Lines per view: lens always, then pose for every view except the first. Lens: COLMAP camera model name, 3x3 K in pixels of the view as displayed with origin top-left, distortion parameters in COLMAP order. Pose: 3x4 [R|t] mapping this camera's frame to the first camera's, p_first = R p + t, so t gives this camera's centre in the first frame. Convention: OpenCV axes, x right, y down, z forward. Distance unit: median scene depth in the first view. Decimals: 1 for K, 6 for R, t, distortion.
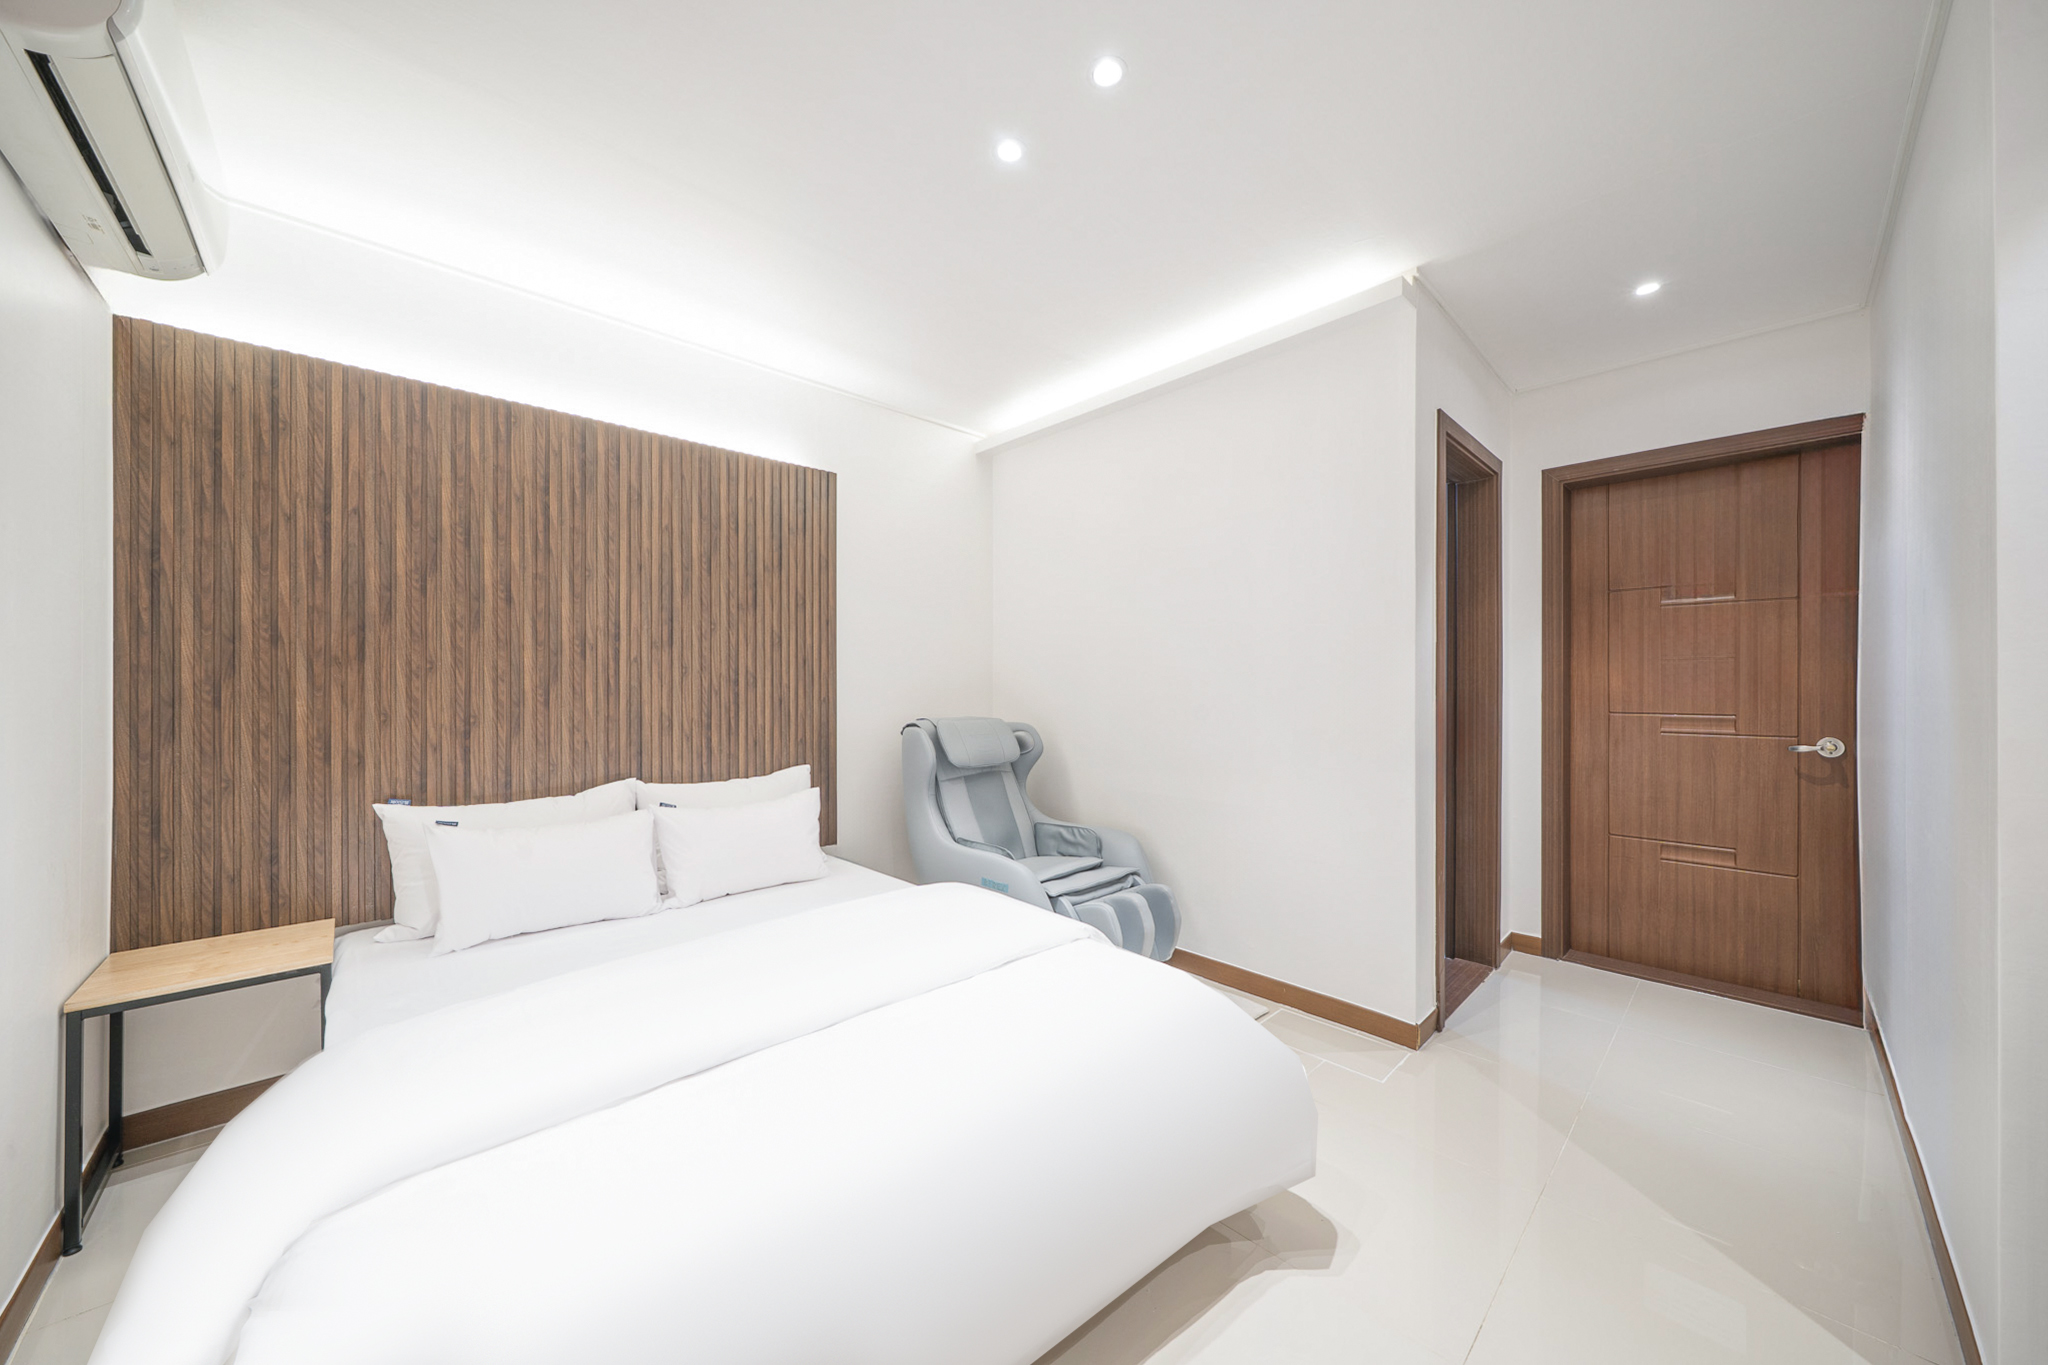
lens RADIAL K [[689.4, 0, 1022.0], [0, 689.4, 694.4], [0, 0, 1]] dist [0.000139, 0.000023]
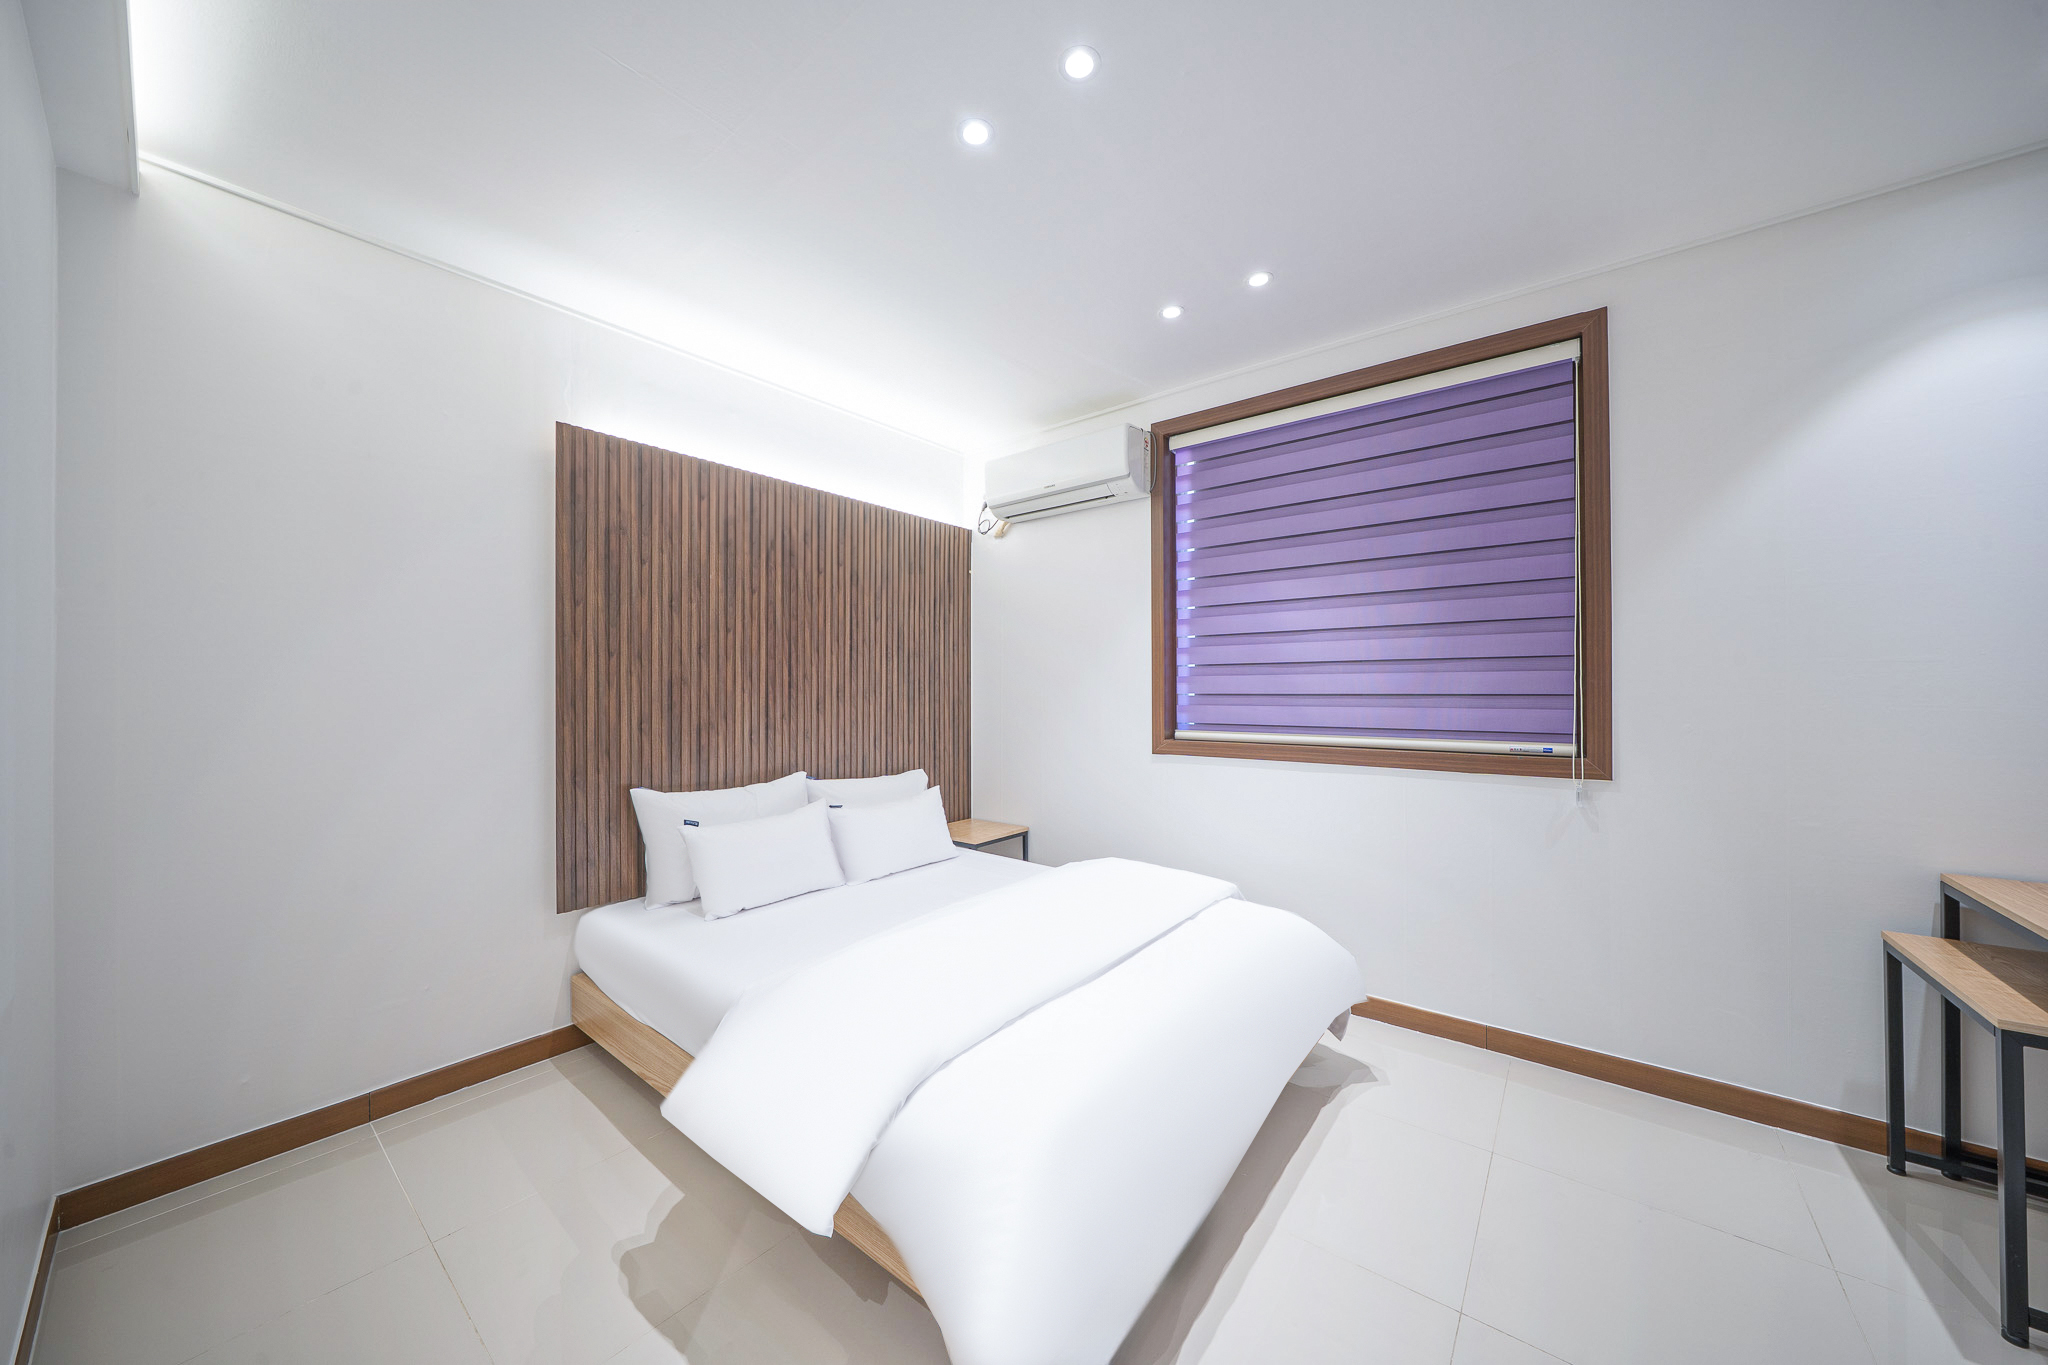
lens RADIAL K [[707.5, 0, 1021.8], [0, 707.5, 710.0], [0, 0, 1]] dist [0.000021, -0.000002]
pose [[0.990856, 0.003757, 0.134869, -0.201557], [-0.004825, 0.999960, 0.007596, -0.004286], [-0.134835, -0.008178, 0.990834, -0.154881]]
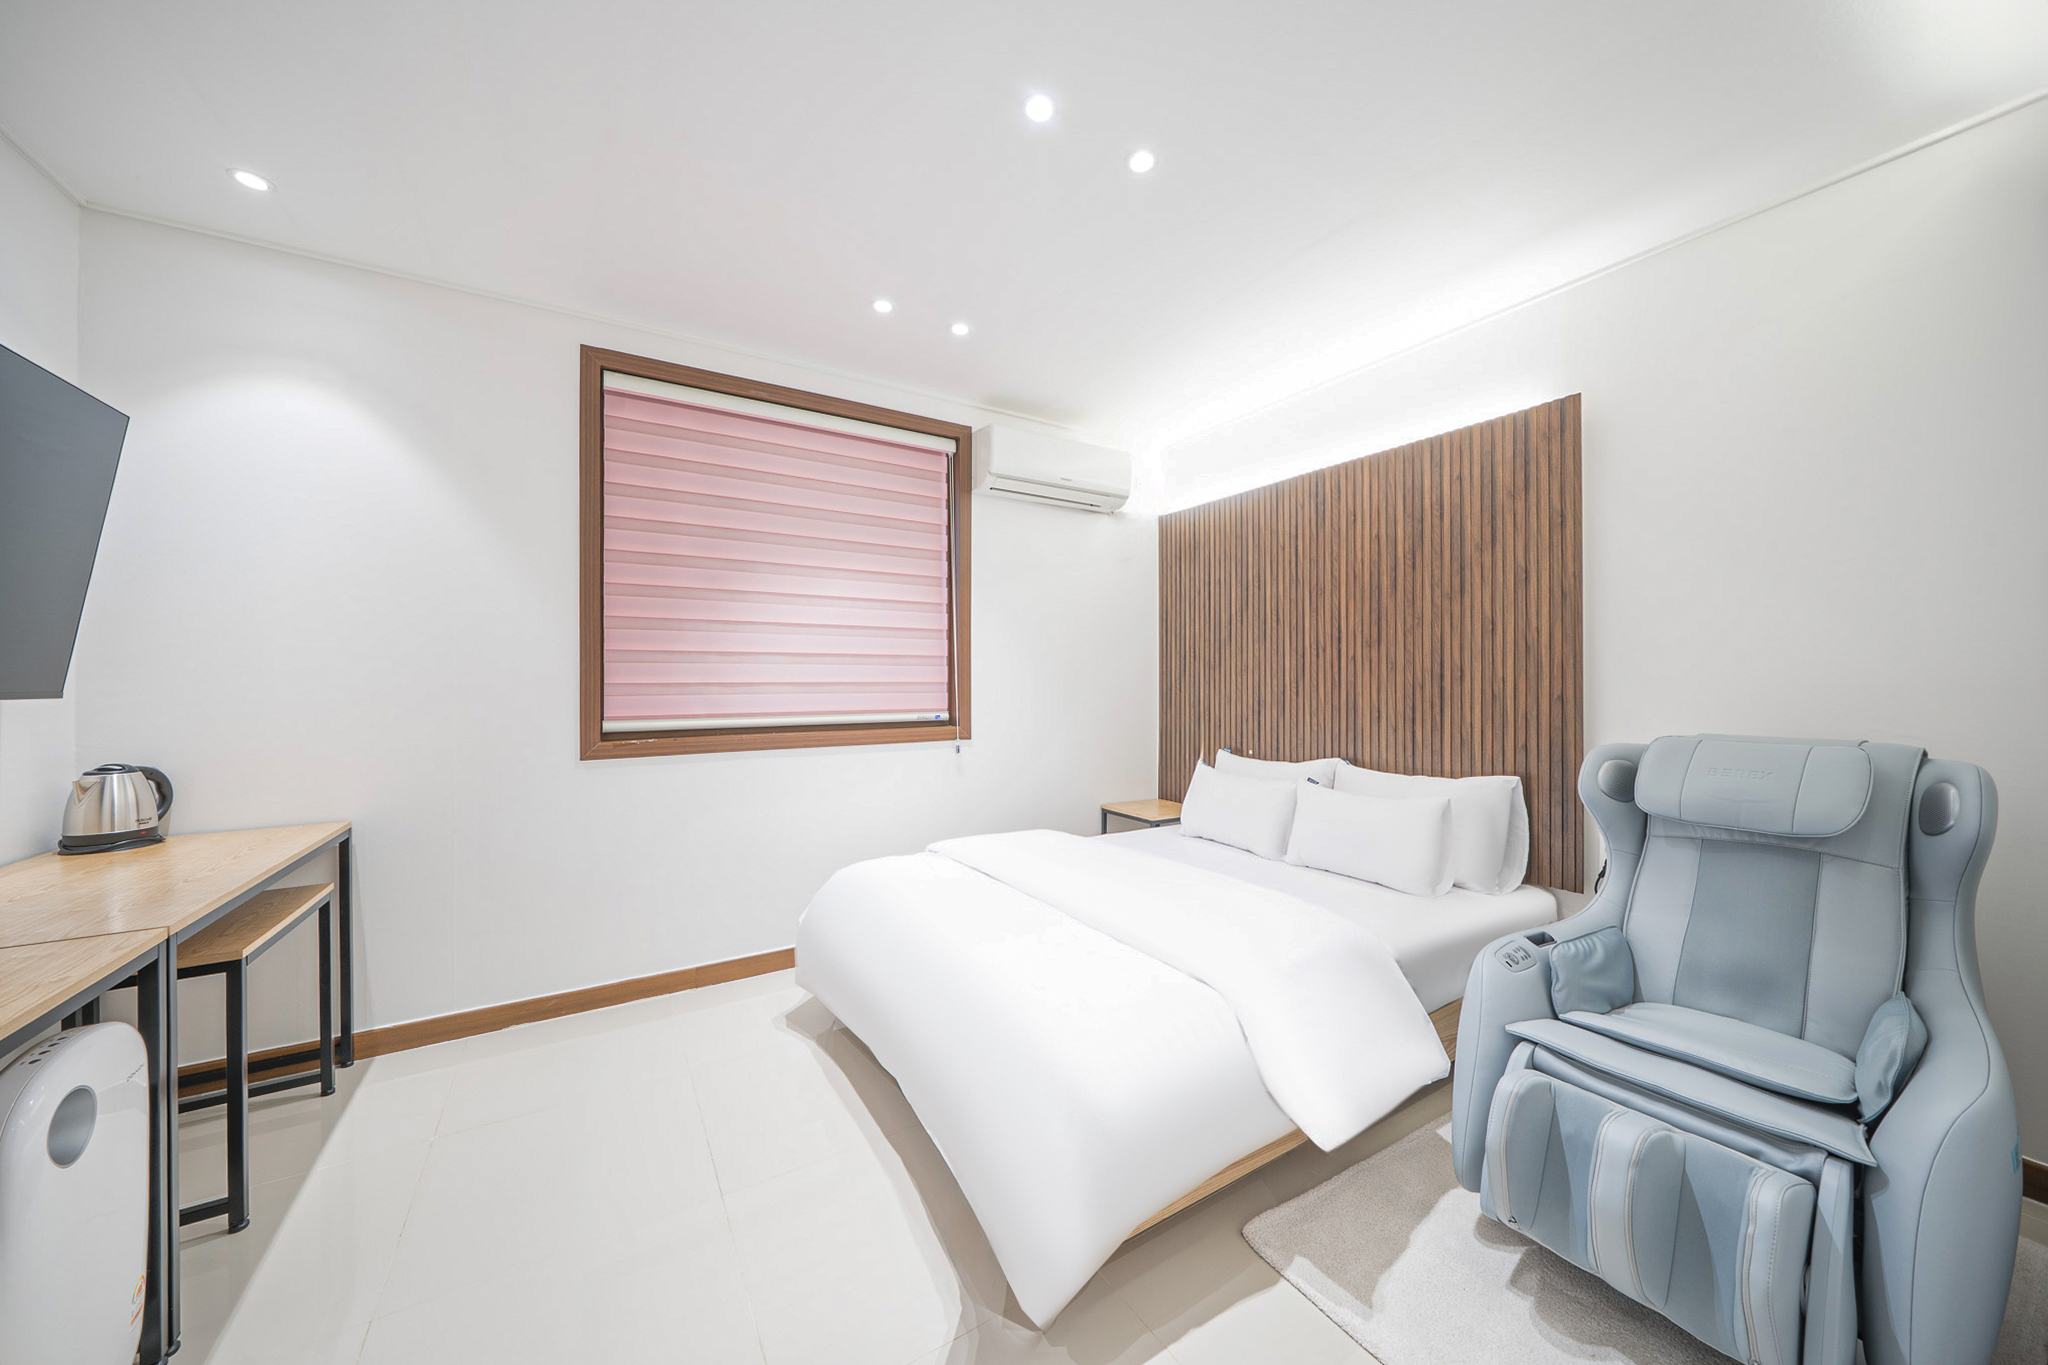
lens RADIAL K [[722.0, 0, 1018.0], [0, 722.0, 677.9], [0, 0, 1]] dist [-0.000202, -0.000008]
pose [[-0.193816, -0.000719, -0.981038, 0.719306], [-0.002489, 0.999997, -0.000241, -0.014301], [0.981035, 0.002395, -0.193817, 0.660253]]
